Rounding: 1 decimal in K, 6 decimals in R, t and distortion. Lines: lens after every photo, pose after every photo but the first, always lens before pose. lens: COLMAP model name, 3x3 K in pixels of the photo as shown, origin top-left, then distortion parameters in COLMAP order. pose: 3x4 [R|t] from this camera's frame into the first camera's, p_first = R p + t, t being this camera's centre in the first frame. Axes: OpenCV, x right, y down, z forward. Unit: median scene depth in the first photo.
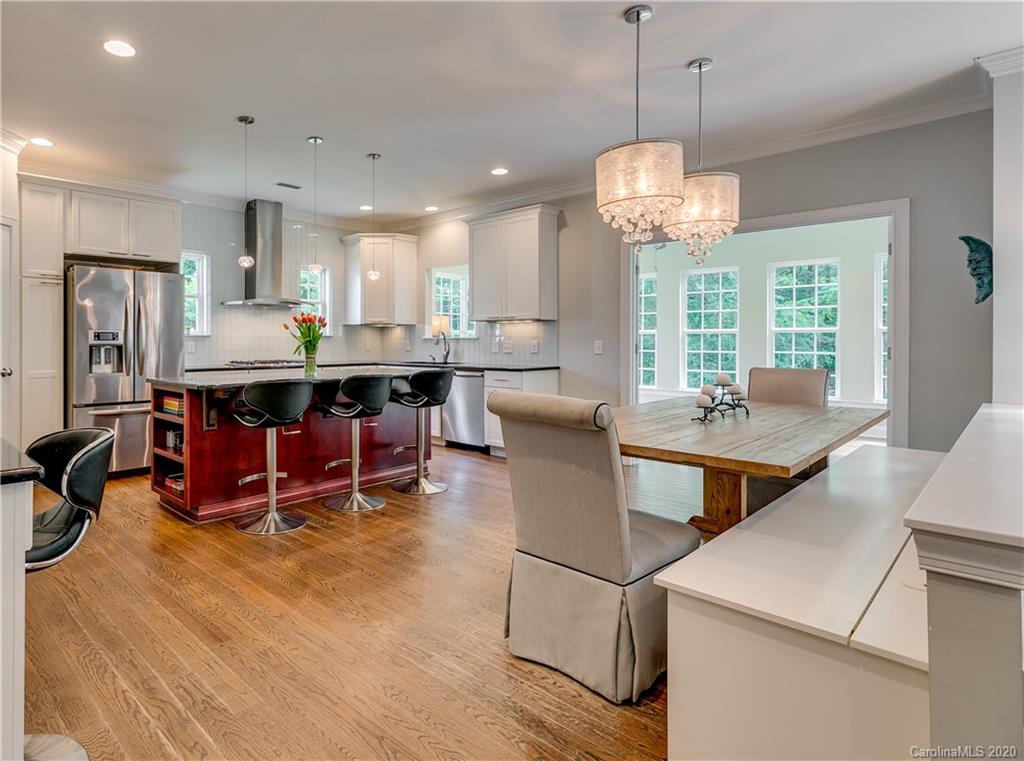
lens RADIAL K [[573.5, 0, 392.8], [0, 573.5, 337.3], [0, 0, 1]] dist [0.002936, 0.000364]
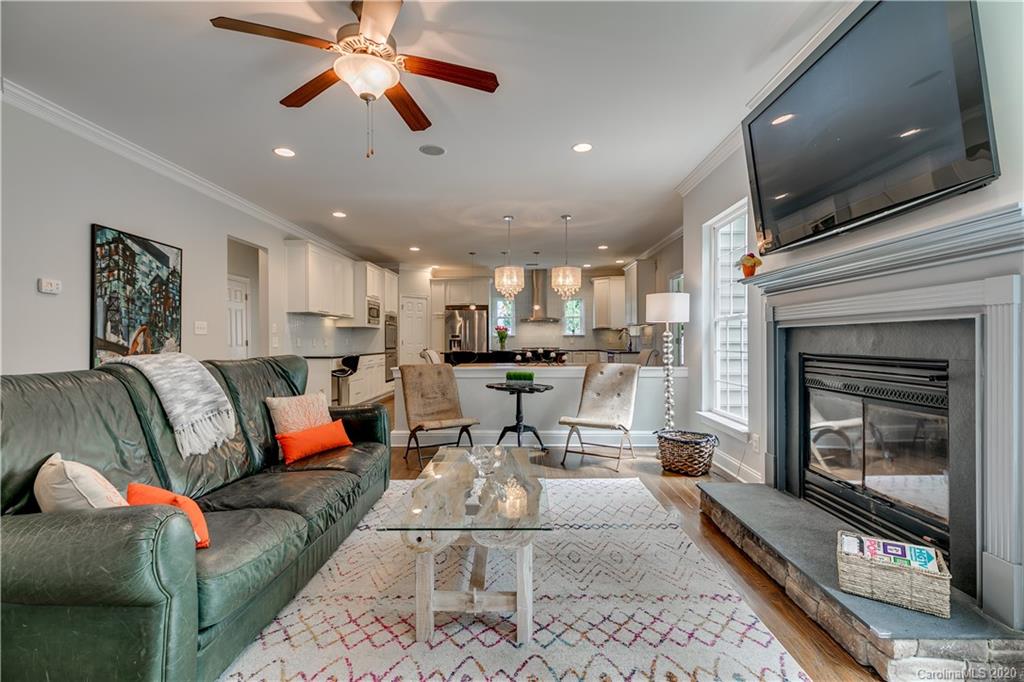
lens RADIAL K [[456.4, 0, 512.9], [0, 456.4, 346.4], [0, 0, 1]] dist [-0.006429, 0.001657]
pose [[0.729141, 0.004983, -0.684345, 1.092014], [0.008652, 0.999826, 0.016498, 0.011420], [0.684308, -0.017950, 0.728972, -0.332119]]
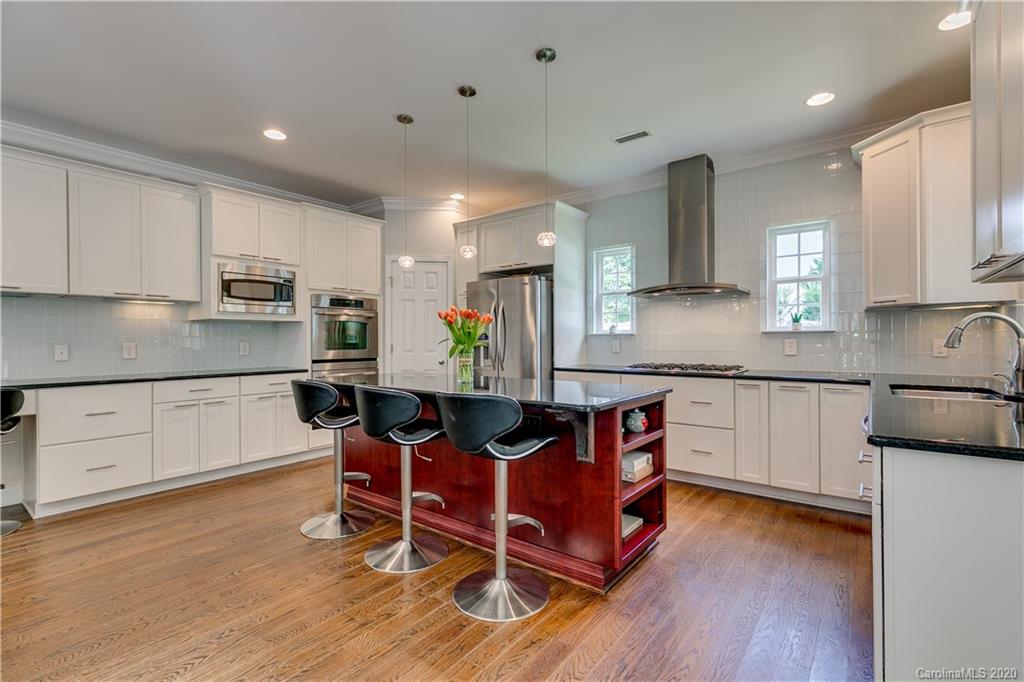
lens RADIAL K [[456.4, 0, 513.1], [0, 456.4, 340.0], [0, 0, 1]] dist [-0.006429, 0.001657]
pose [[0.178529, 0.001452, -0.983934, 0.462559], [0.011099, 0.999932, 0.003490, 0.002978], [0.983872, -0.011543, 0.178501, 0.870663]]
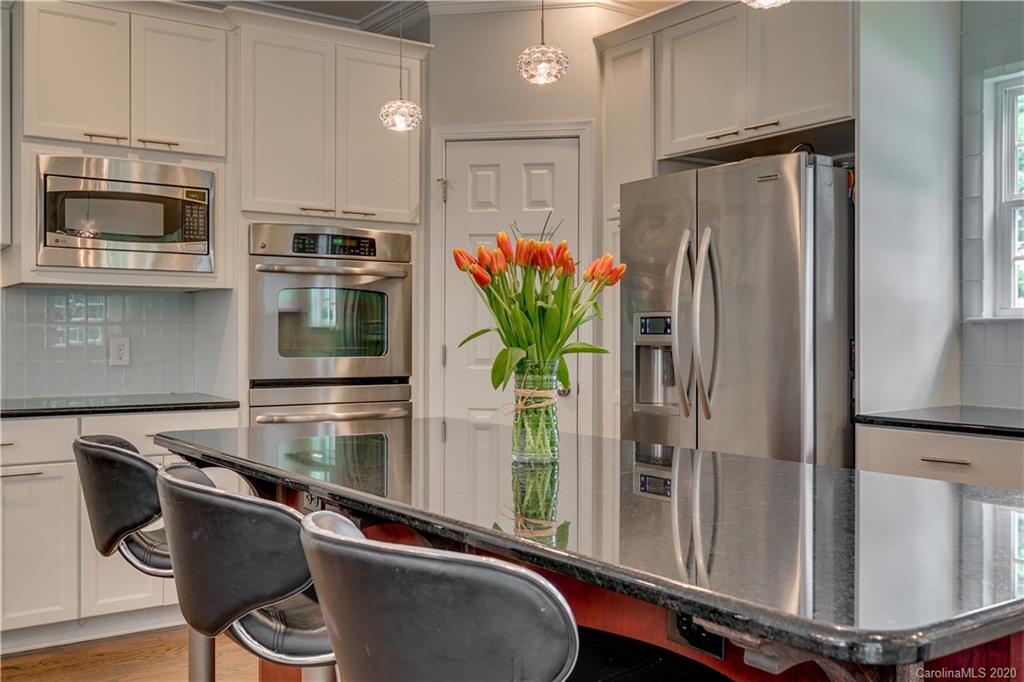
lens RADIAL K [[974.5, 0, 517.6], [0, 974.5, 336.3], [0, 0, 1]] dist [-0.006471, 0.000000]
pose [[-0.115803, 0.001960, -0.993270, 0.283963], [0.005319, 0.999985, 0.001353, 0.005027], [0.993258, -0.005127, -0.115812, 0.957232]]
